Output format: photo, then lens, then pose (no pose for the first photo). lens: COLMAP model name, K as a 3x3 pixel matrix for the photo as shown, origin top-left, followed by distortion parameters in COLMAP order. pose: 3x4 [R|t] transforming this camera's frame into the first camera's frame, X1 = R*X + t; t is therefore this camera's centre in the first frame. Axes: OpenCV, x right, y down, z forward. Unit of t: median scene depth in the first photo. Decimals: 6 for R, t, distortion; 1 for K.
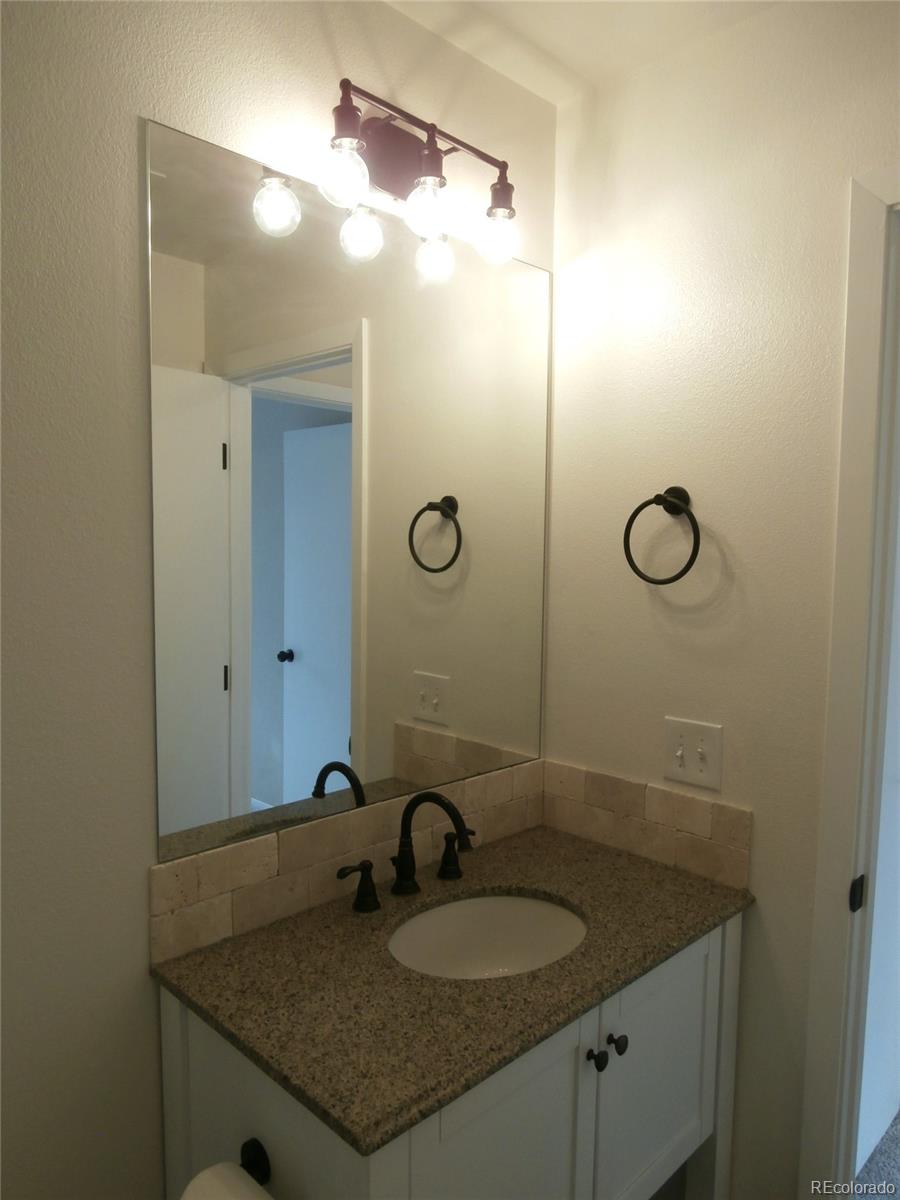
lens RADIAL K [[853.0, 0, 448.8], [0, 853.0, 602.1], [0, 0, 1]] dist [-0.018679, 0.017688]
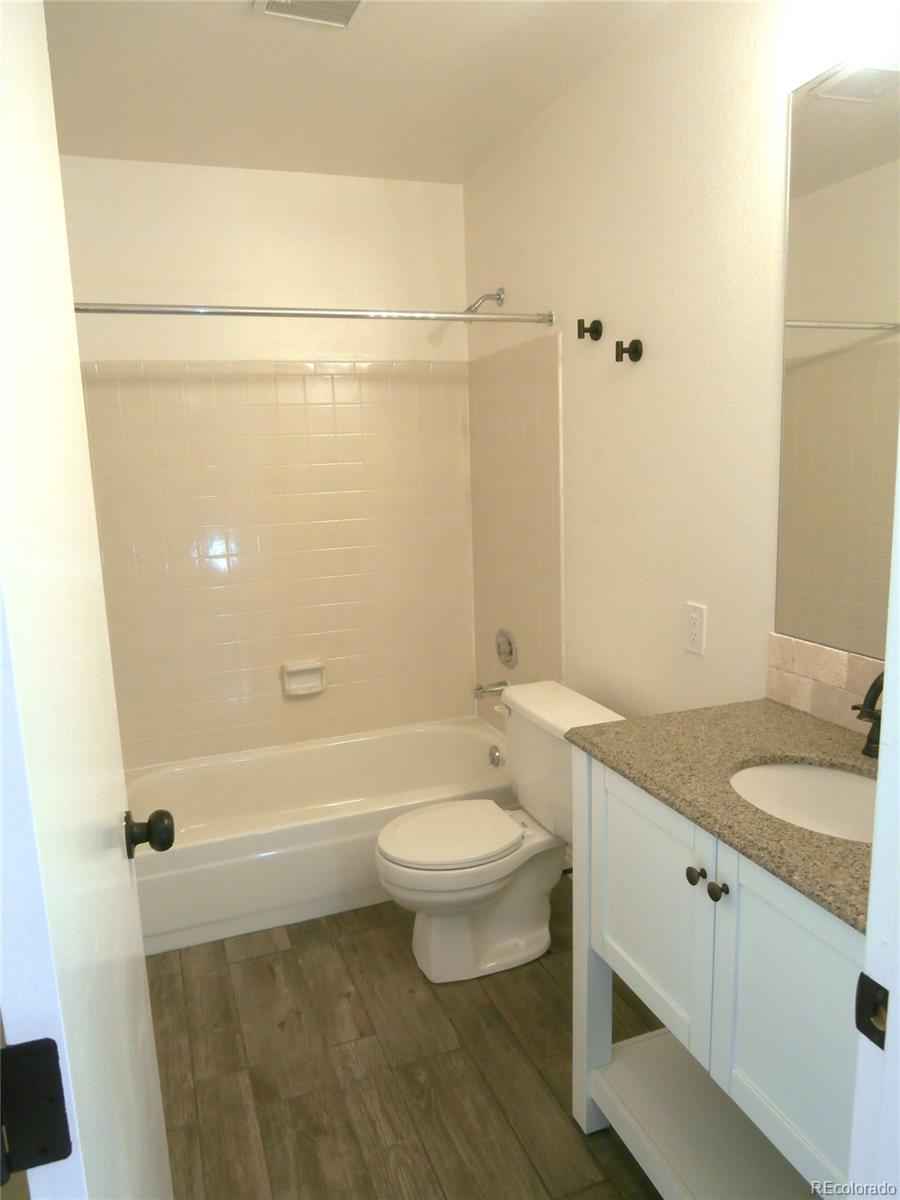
lens RADIAL K [[853.0, 0, 449.8], [0, 853.0, 602.2], [0, 0, 1]] dist [-0.018679, 0.017688]
pose [[-0.433668, 0.146913, -0.889016, 1.183655], [-0.053190, 0.980725, 0.188014, 0.012983], [0.899502, 0.128822, -0.417495, 1.096675]]
